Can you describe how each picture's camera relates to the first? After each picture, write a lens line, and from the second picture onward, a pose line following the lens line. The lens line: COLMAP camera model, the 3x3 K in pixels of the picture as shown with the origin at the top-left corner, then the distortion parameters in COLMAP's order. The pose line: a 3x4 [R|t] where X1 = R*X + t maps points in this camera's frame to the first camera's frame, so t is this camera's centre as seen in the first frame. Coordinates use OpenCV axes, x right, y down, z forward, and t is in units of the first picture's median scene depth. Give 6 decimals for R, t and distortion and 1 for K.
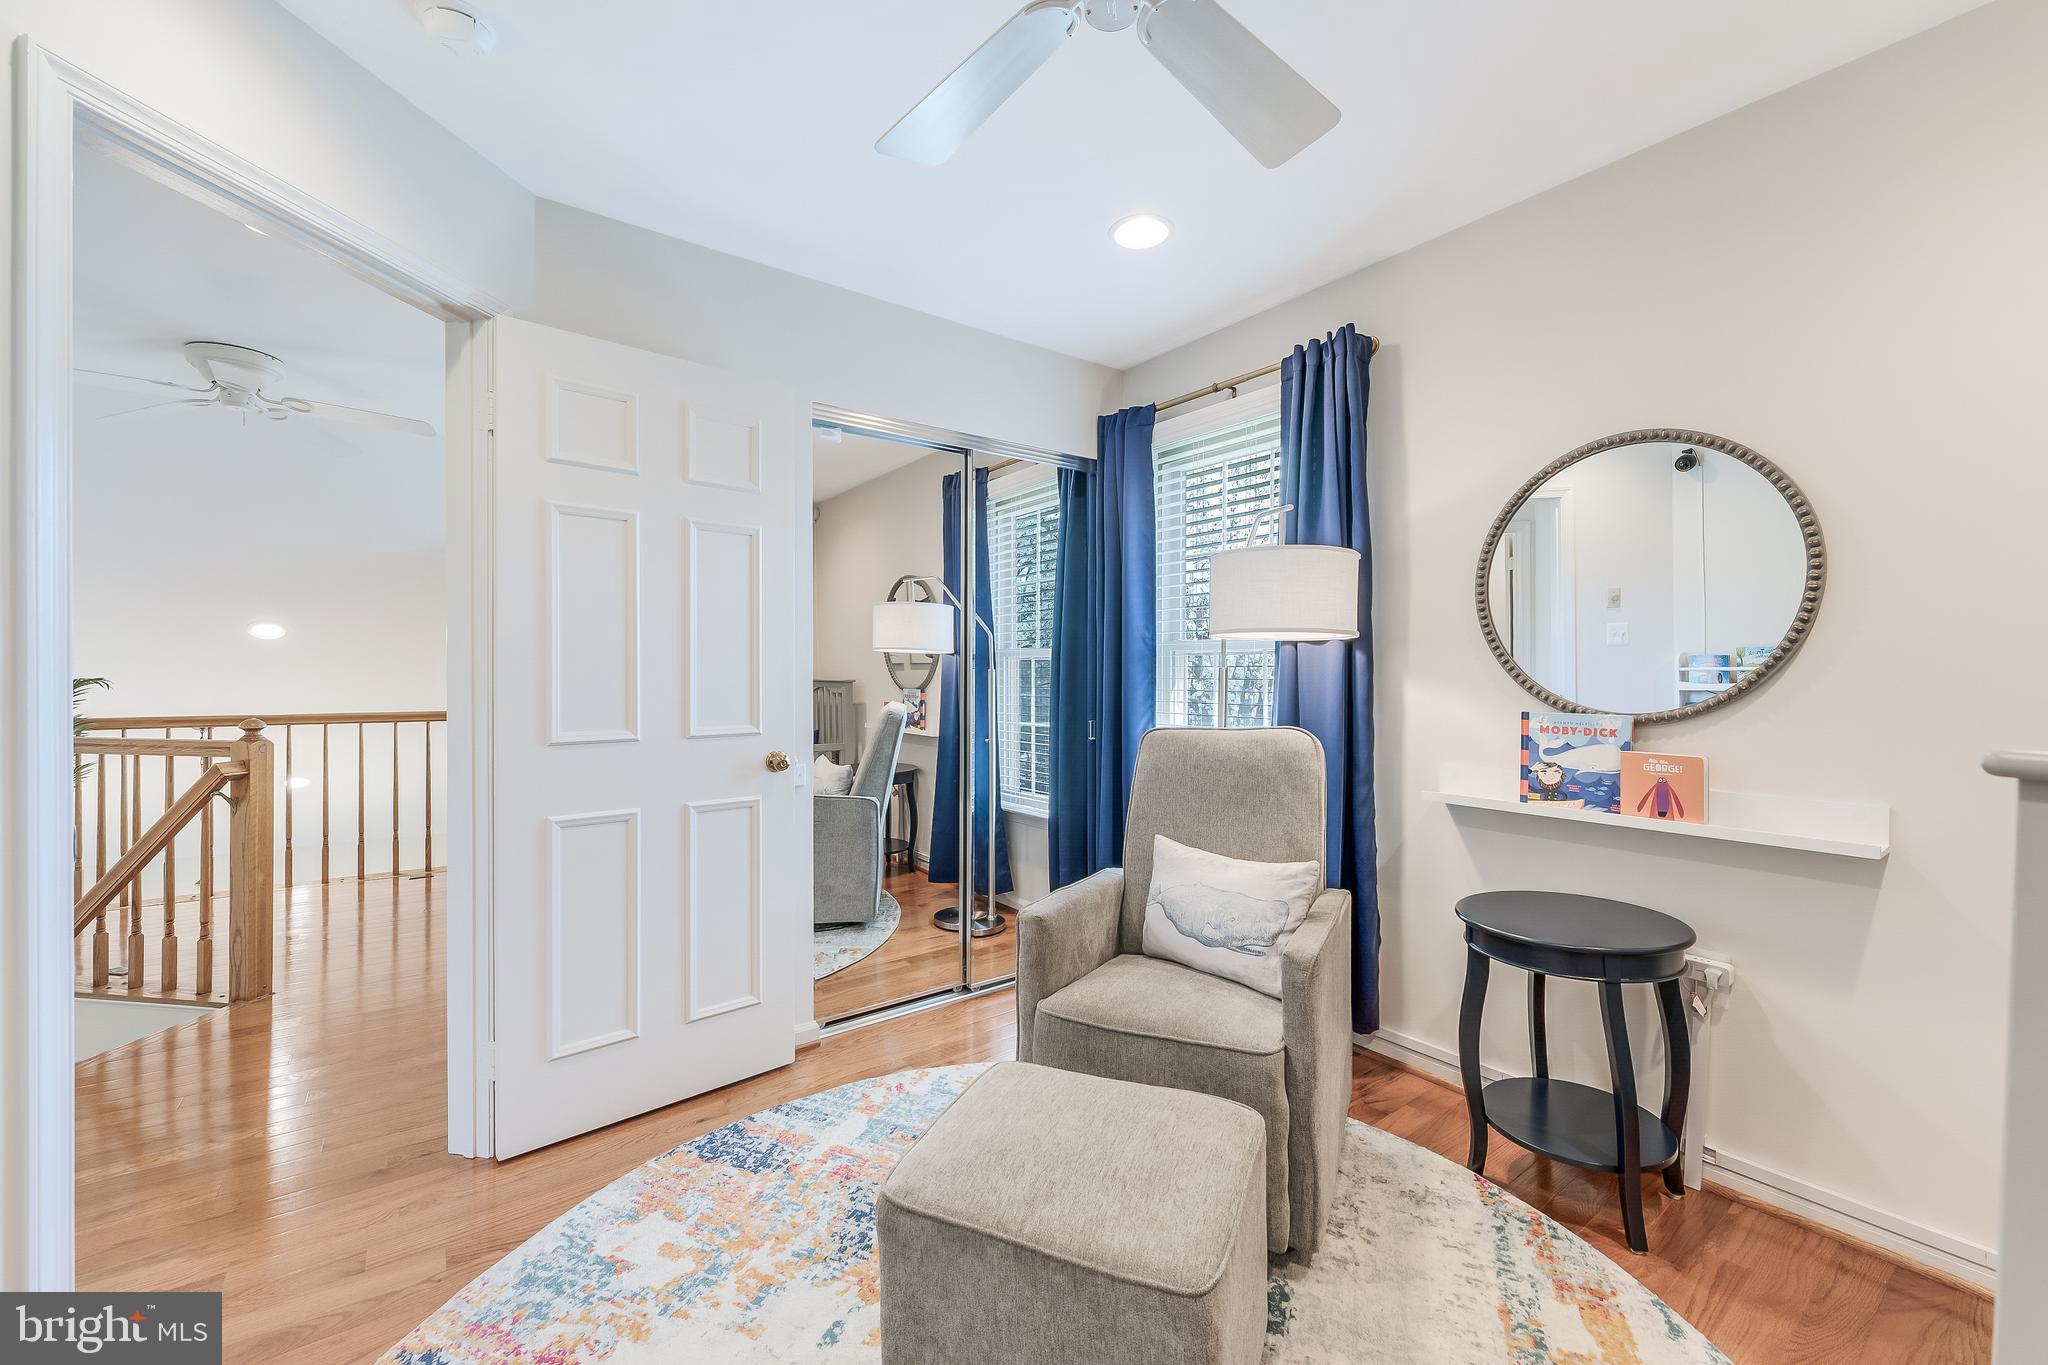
lens RADIAL K [[828.3, 0, 1037.9], [0, 828.3, 676.4], [0, 0, 1]] dist [-0.000230, 0.000426]
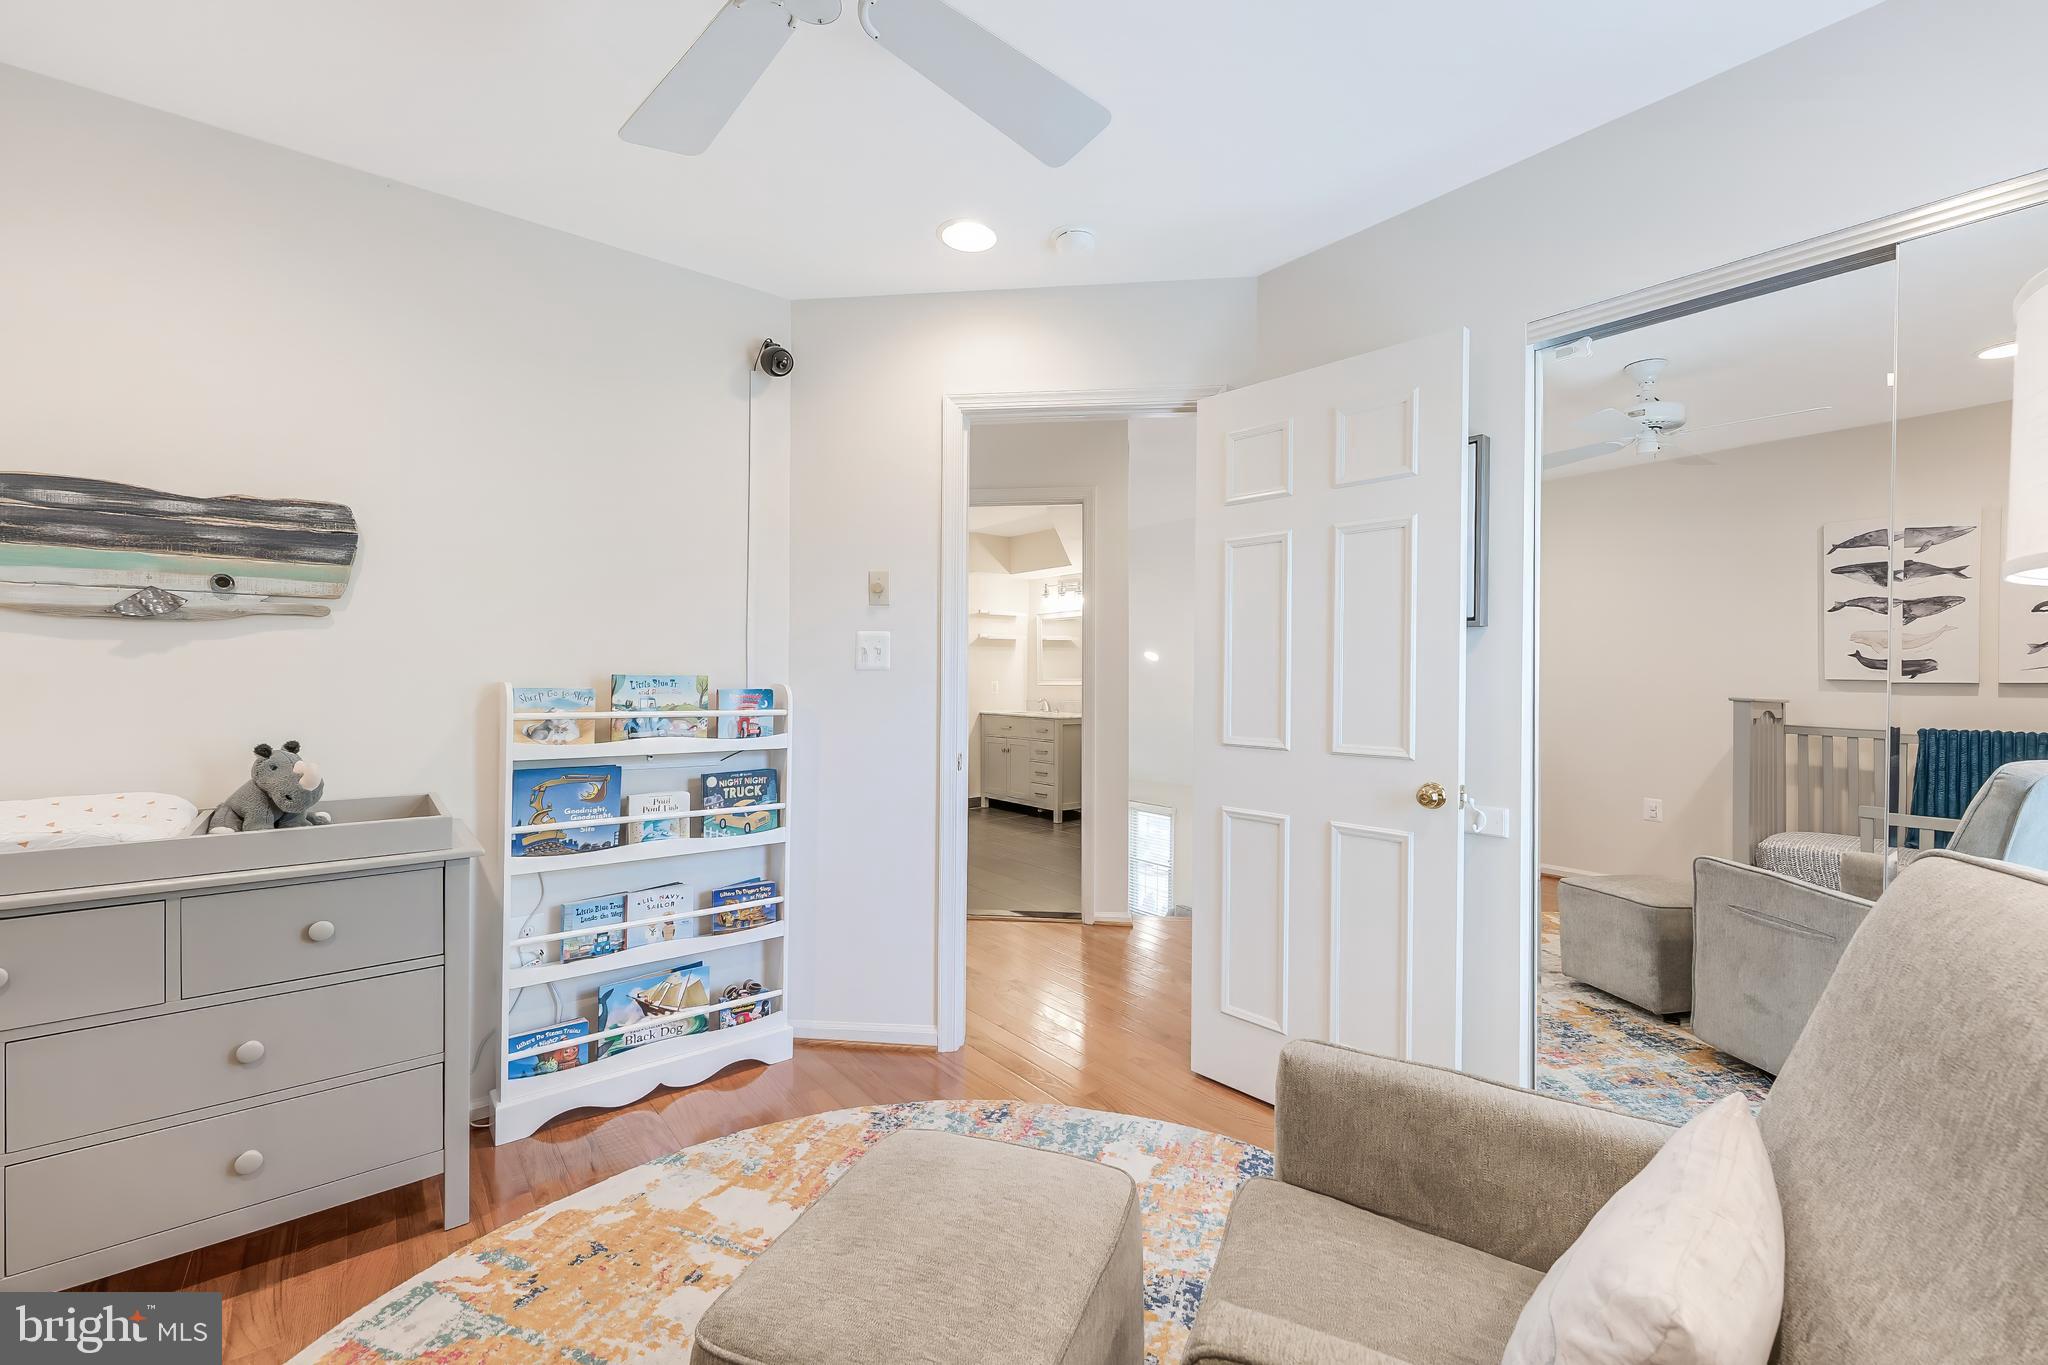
lens RADIAL K [[828.3, 0, 1018.0], [0, 828.3, 679.3], [0, 0, 1]] dist [-0.000230, 0.000426]
pose [[0.022355, 0.004763, -0.999739, 0.554236], [-0.013628, 0.999897, 0.004459, -0.012162], [0.999657, 0.013525, 0.022418, 0.640591]]
